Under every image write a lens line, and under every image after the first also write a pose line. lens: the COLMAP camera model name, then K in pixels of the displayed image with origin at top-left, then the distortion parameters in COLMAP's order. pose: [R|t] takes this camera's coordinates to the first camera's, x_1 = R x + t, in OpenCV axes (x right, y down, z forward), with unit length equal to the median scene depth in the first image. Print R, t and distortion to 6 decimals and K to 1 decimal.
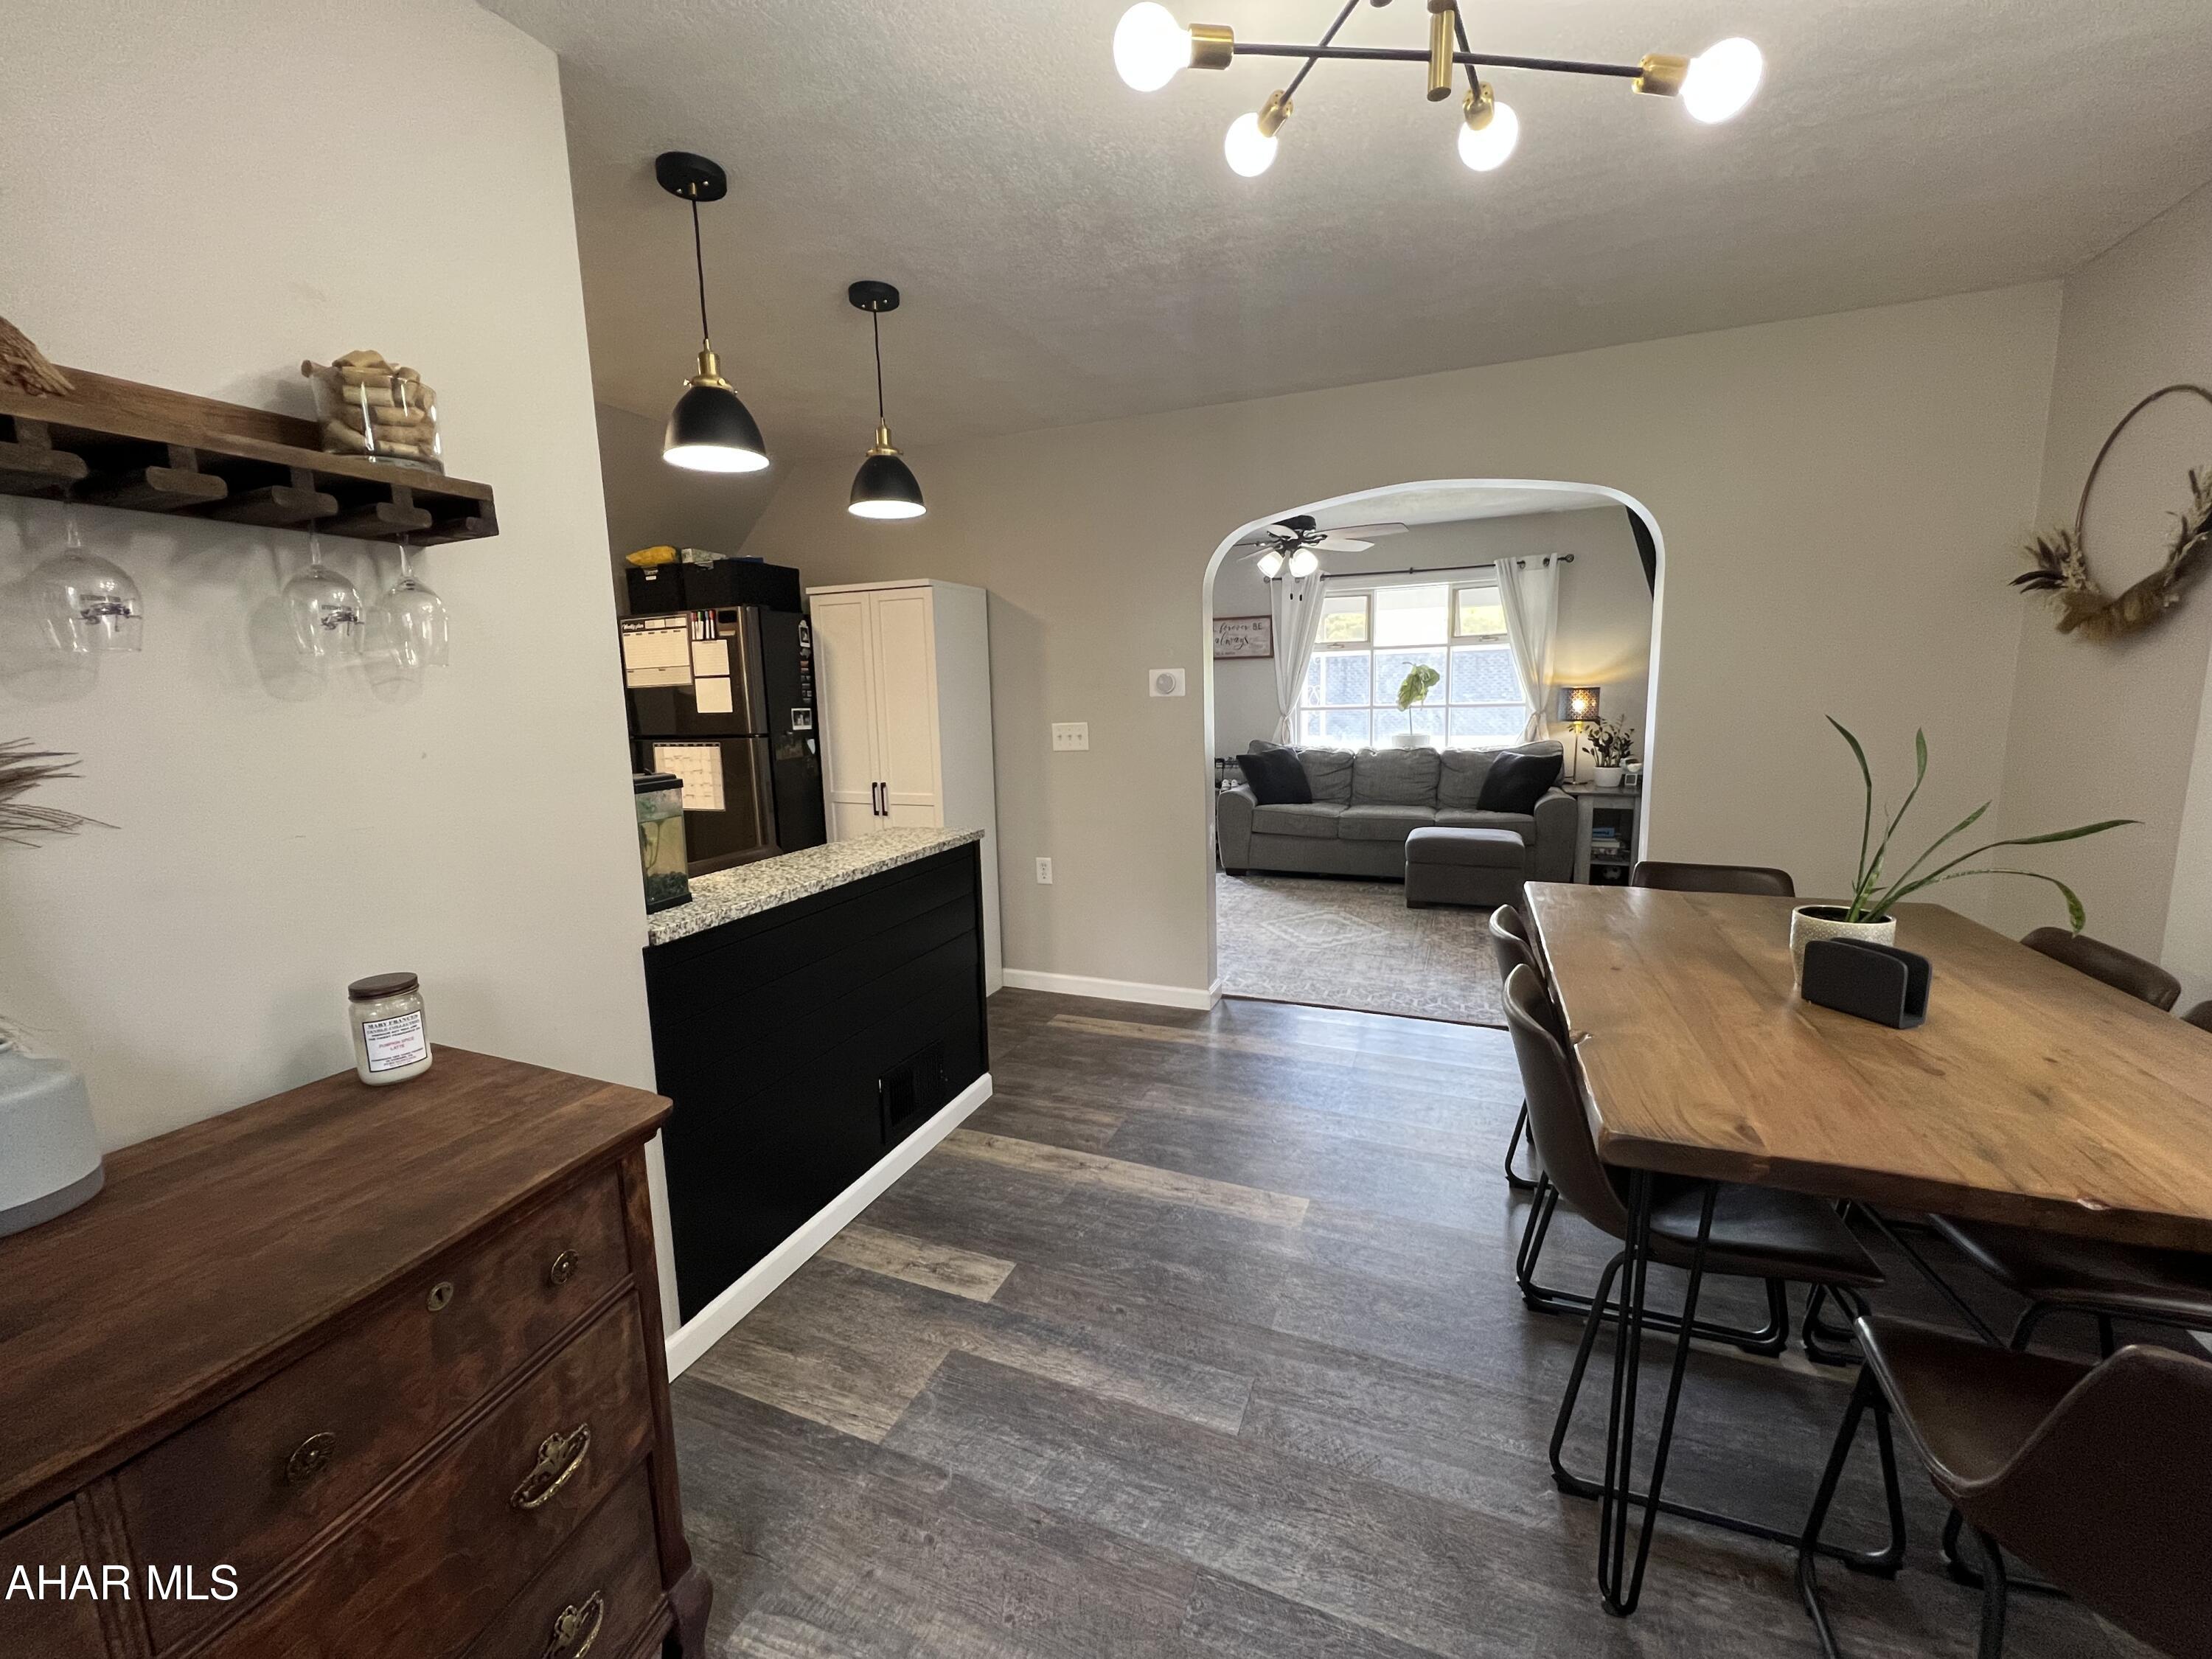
lens RADIAL K [[880.6, 0, 1109.5], [0, 880.6, 821.5], [0, 0, 1]] dist [-0.001982, -0.000008]
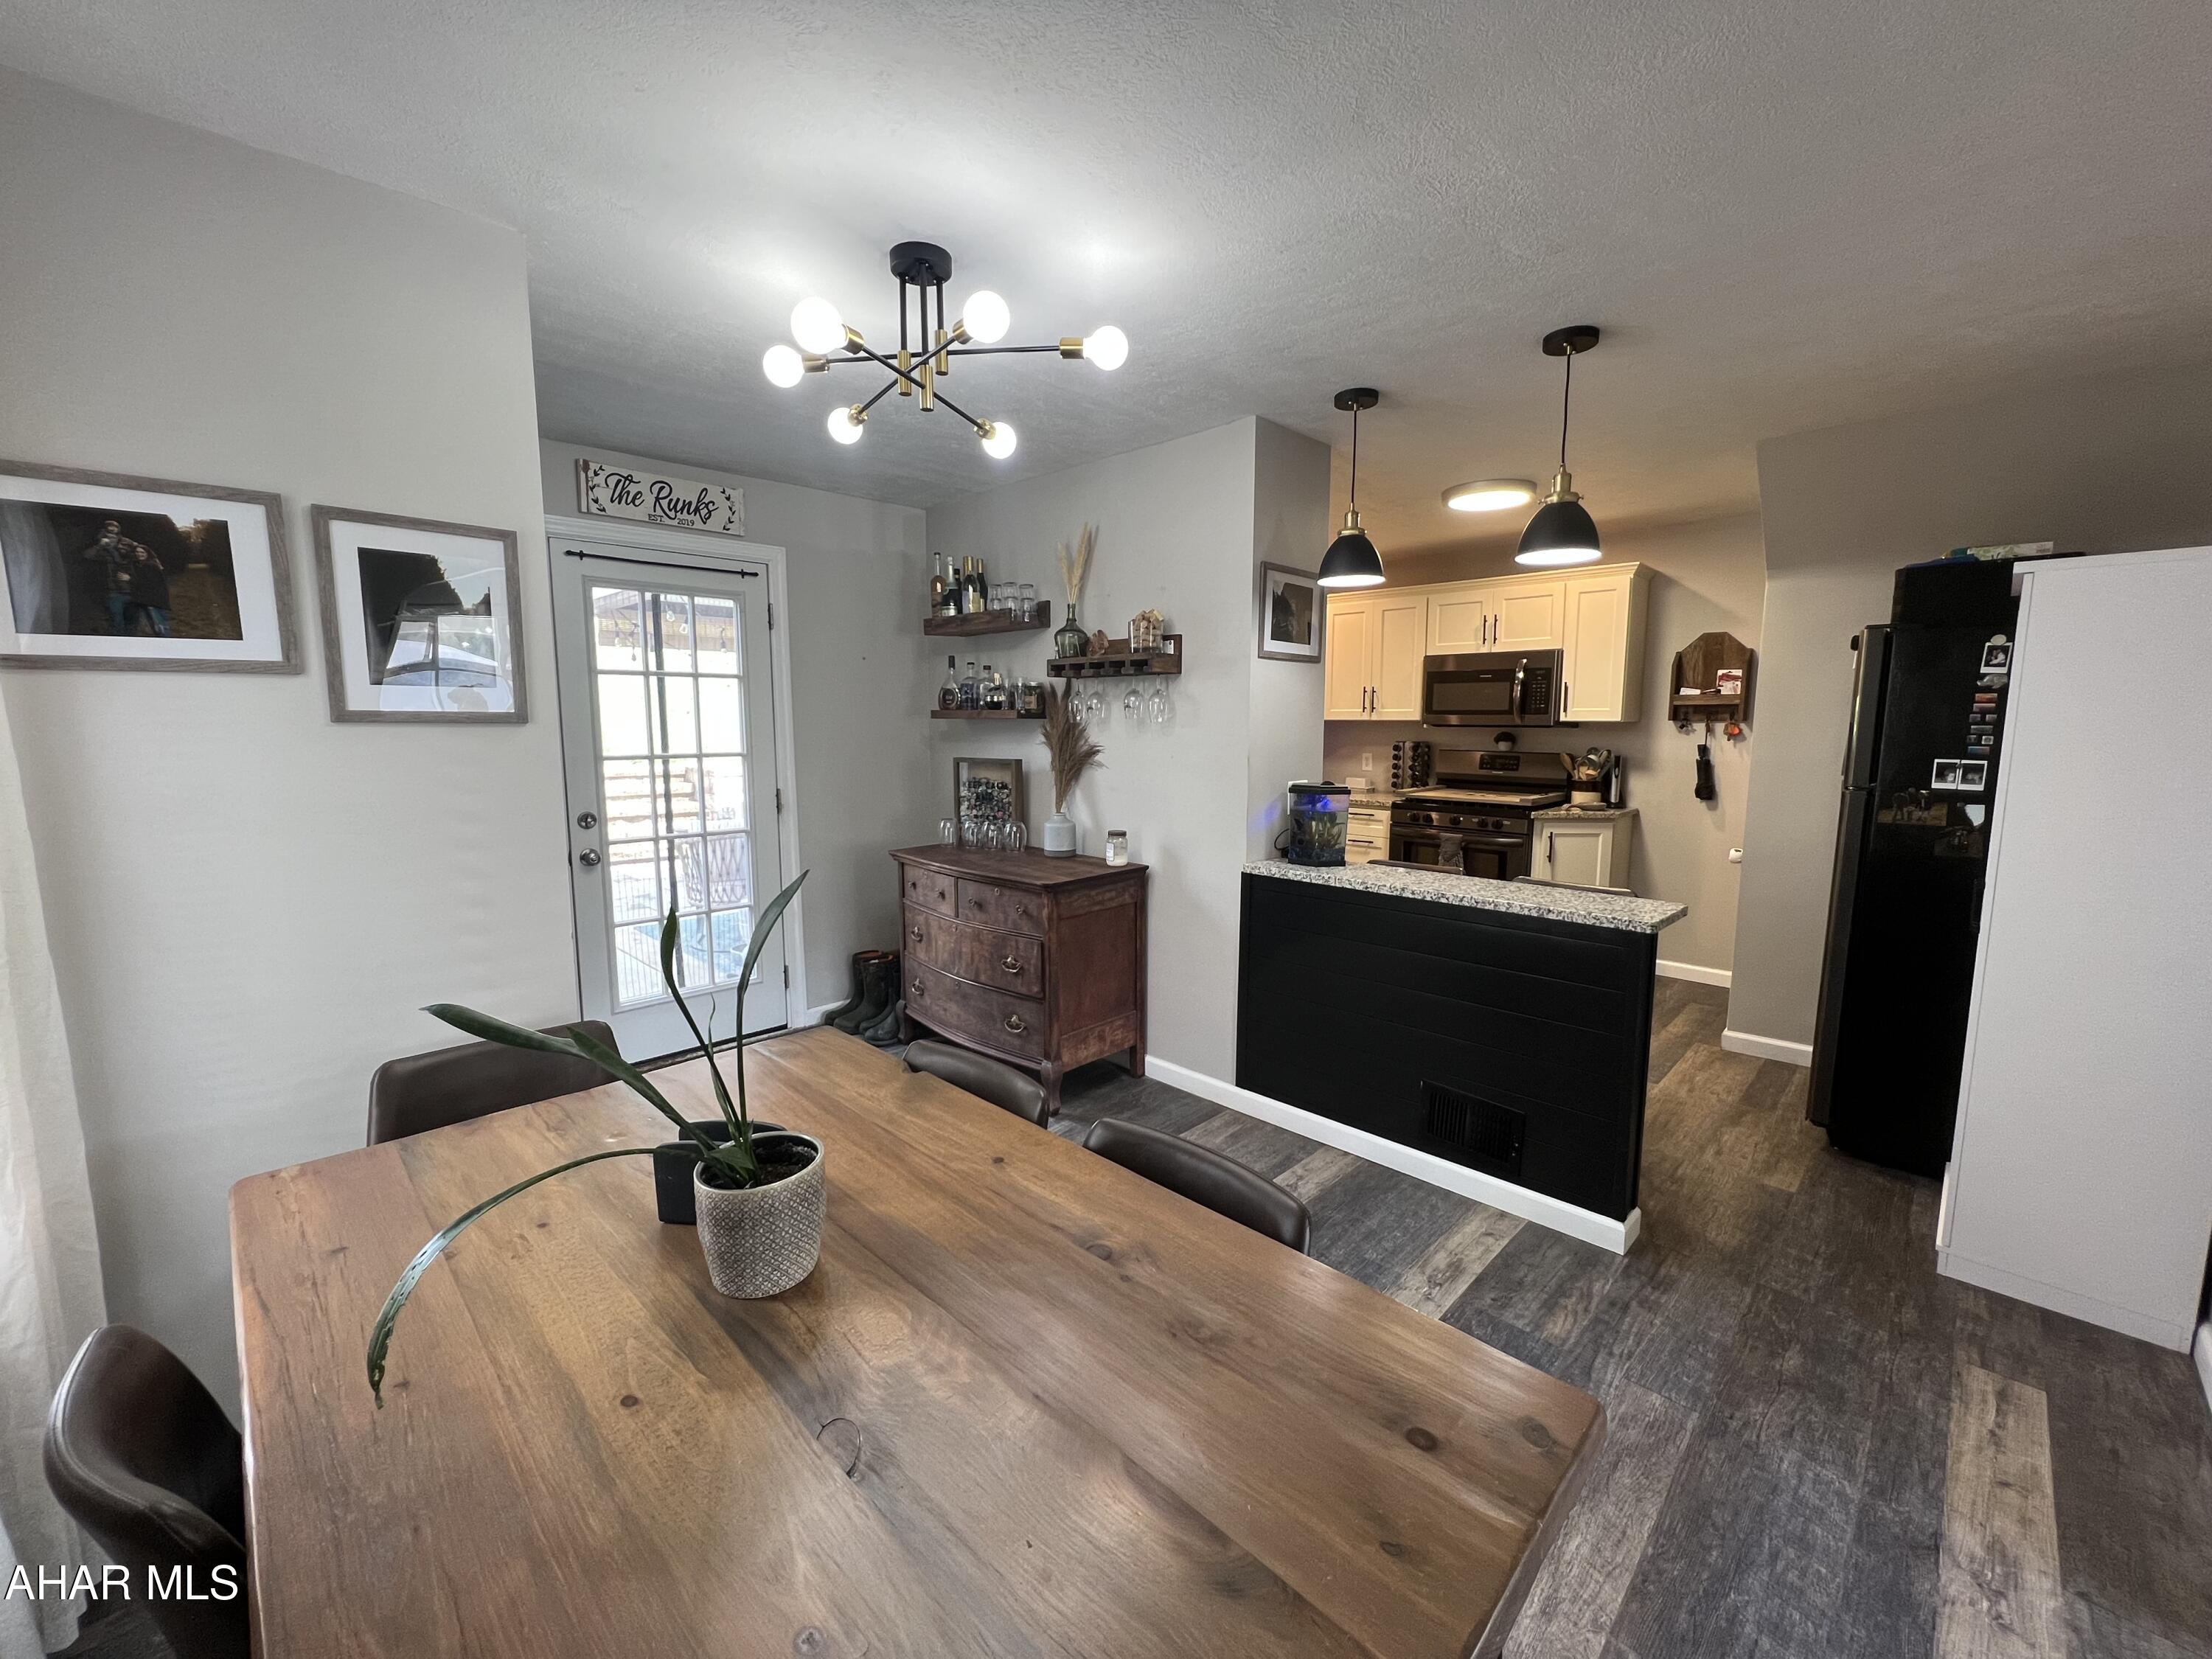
lens RADIAL K [[880.6, 0, 1099.3], [0, 880.6, 824.6], [0, 0, 1]] dist [-0.001982, -0.000008]
pose [[-0.392126, 0.139020, -0.909346, 0.429923], [-0.127486, 0.970764, 0.203384, -0.099467], [0.911035, 0.195681, -0.362939, 0.470431]]
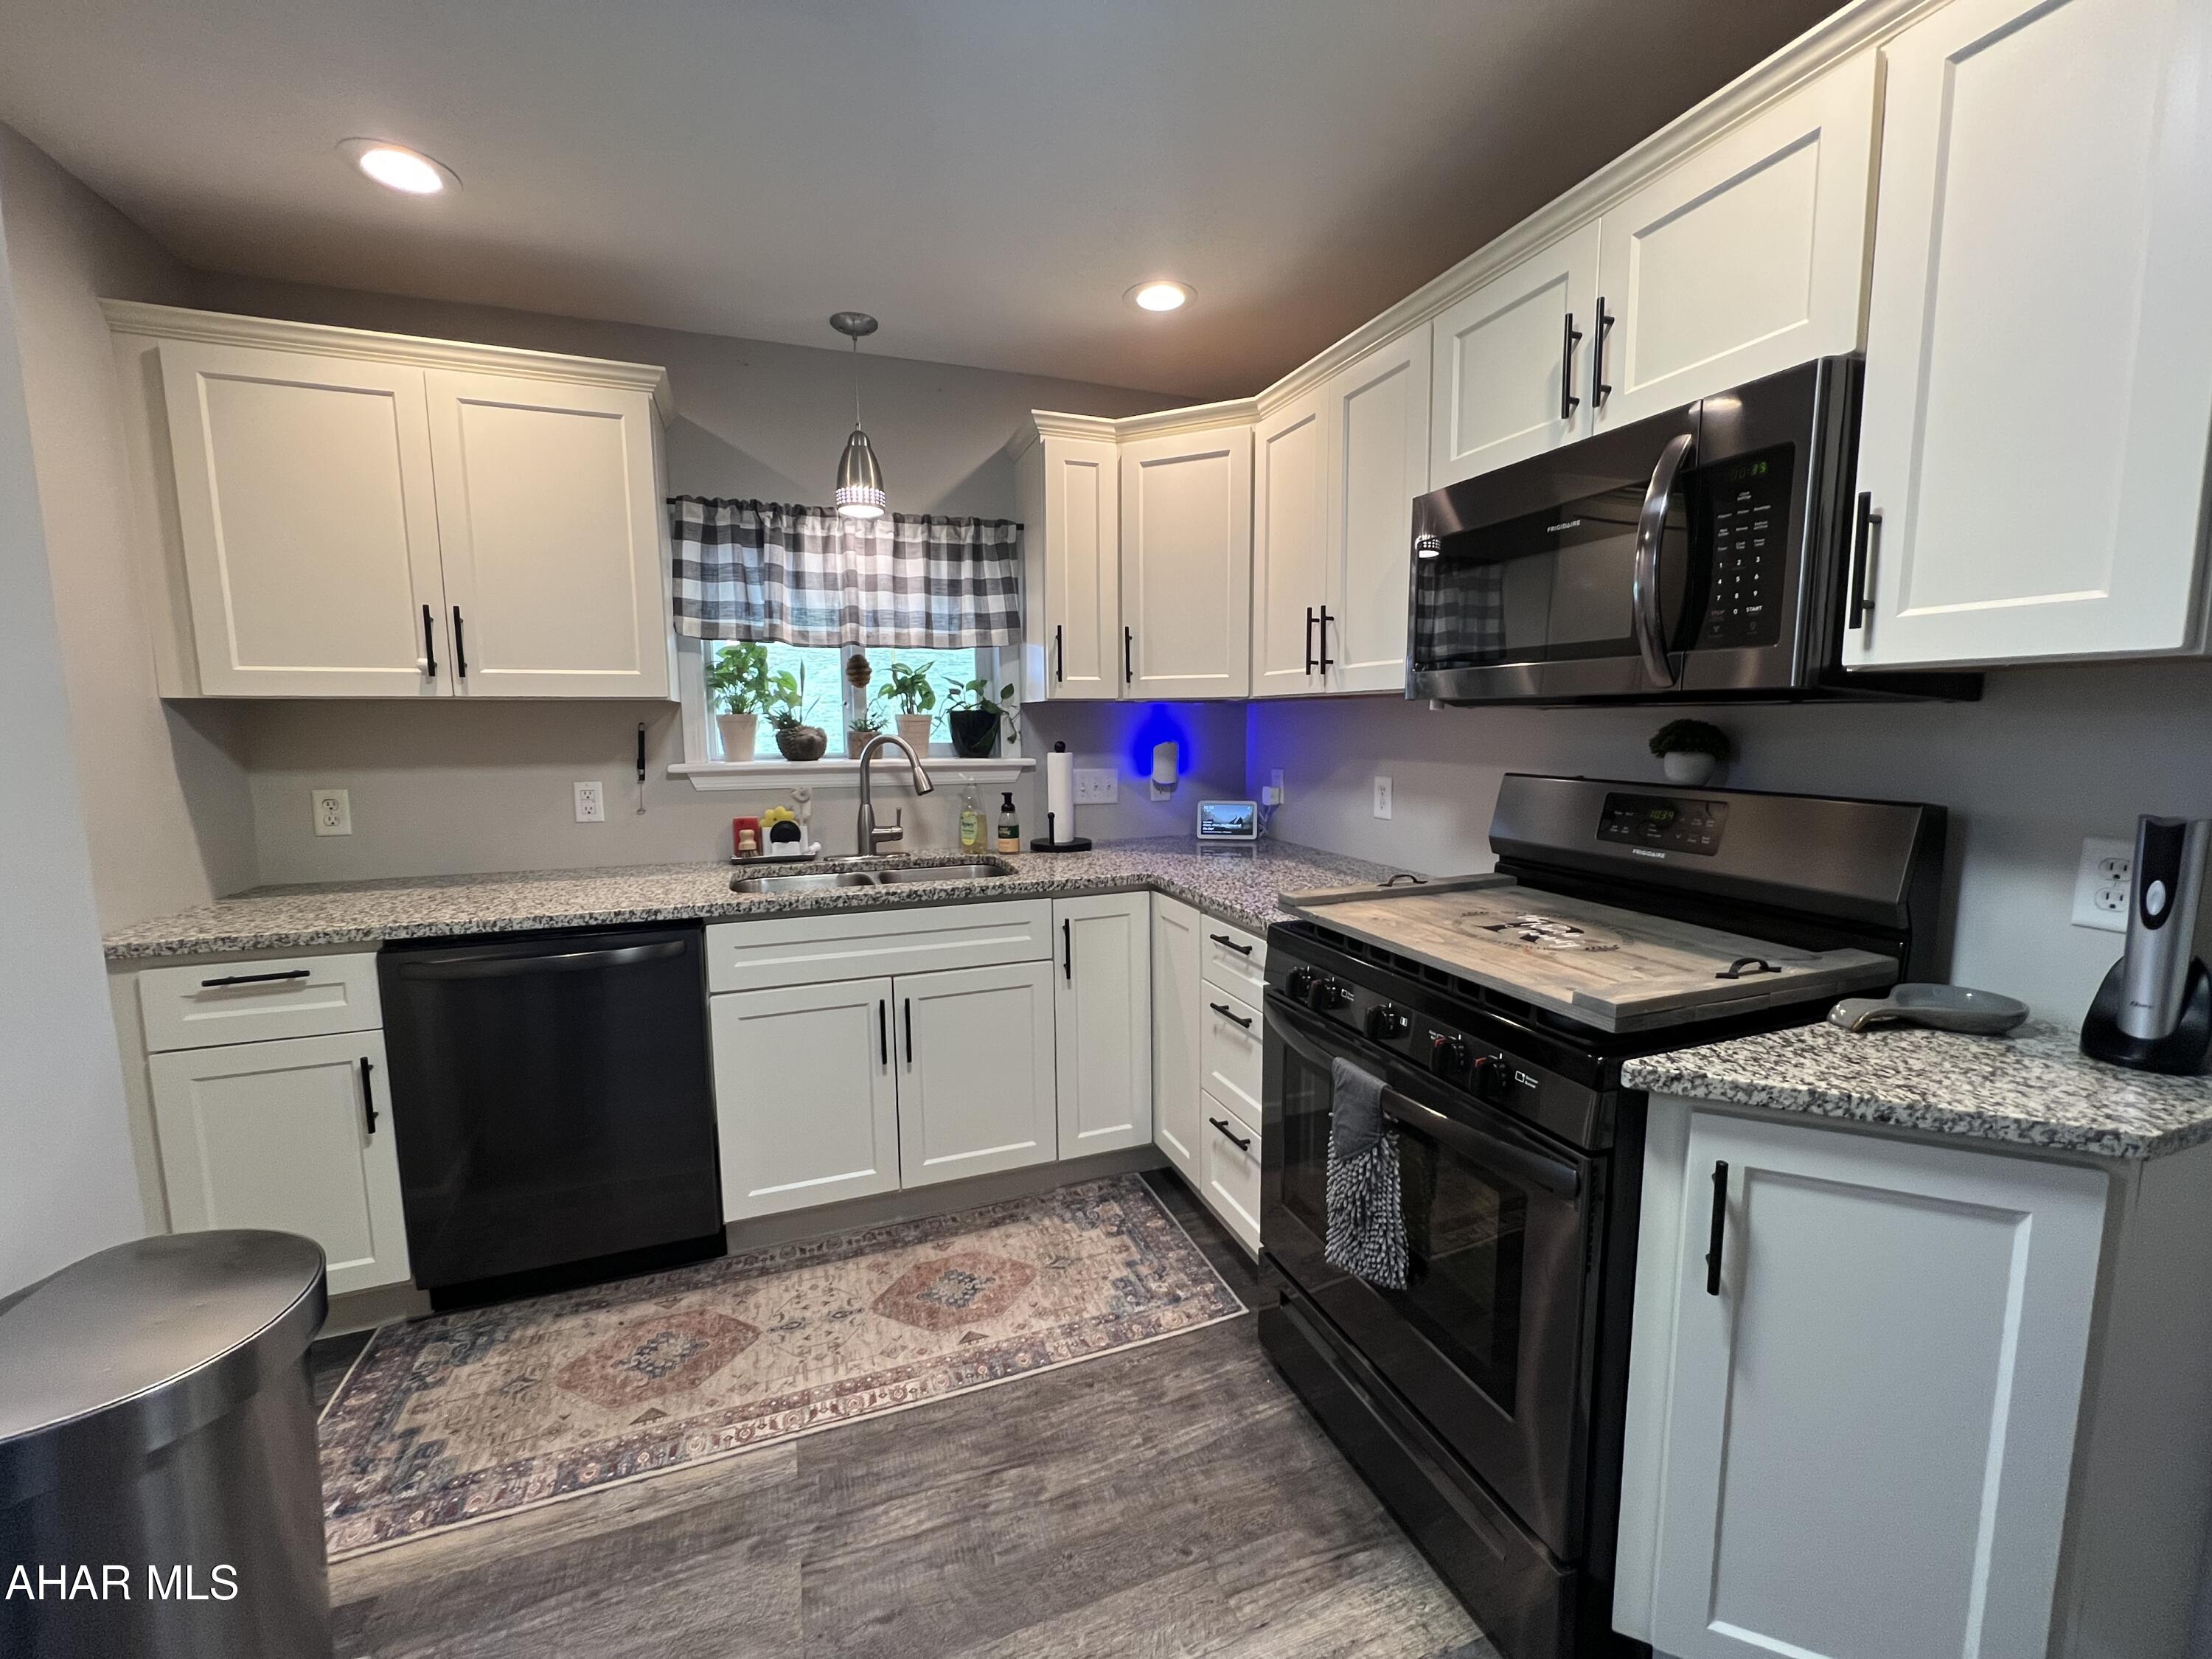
lens RADIAL K [[880.6, 0, 1101.8], [0, 880.6, 825.0], [0, 0, 1]] dist [-0.001982, -0.000008]
pose [[-0.731877, 0.112199, -0.672136, -0.372793], [-0.075257, 0.967010, 0.243368, -0.079321], [0.677268, 0.228699, -0.699289, 0.598191]]
